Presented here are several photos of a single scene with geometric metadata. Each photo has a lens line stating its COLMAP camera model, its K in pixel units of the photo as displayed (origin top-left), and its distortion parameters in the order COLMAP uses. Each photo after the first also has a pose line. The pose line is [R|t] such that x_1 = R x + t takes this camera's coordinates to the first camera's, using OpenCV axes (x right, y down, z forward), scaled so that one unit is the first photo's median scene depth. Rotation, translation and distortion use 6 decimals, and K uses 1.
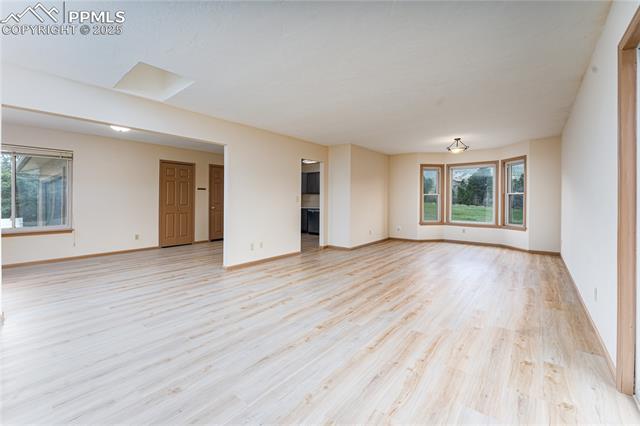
lens RADIAL K [[256.6, 0, 321.4], [0, 256.6, 212.2], [0, 0, 1]] dist [0.000240, -0.000117]
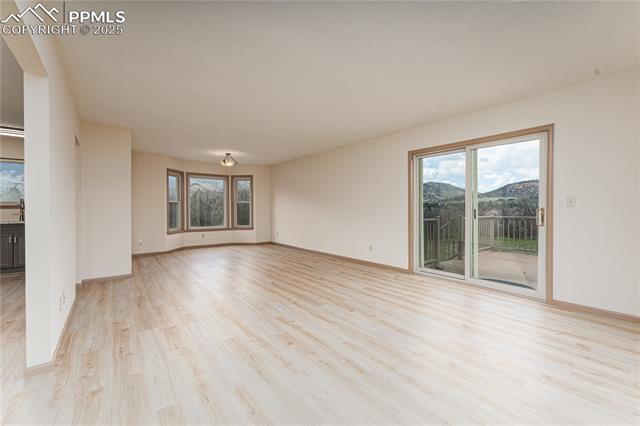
lens RADIAL K [[256.6, 0, 321.4], [0, 256.6, 212.2], [0, 0, 1]] dist [0.000240, -0.000117]
pose [[0.246789, -0.014967, 0.968954, -0.878826], [0.046546, 0.998910, 0.003575, -0.018142], [-0.967951, 0.044218, 0.247217, 0.598035]]
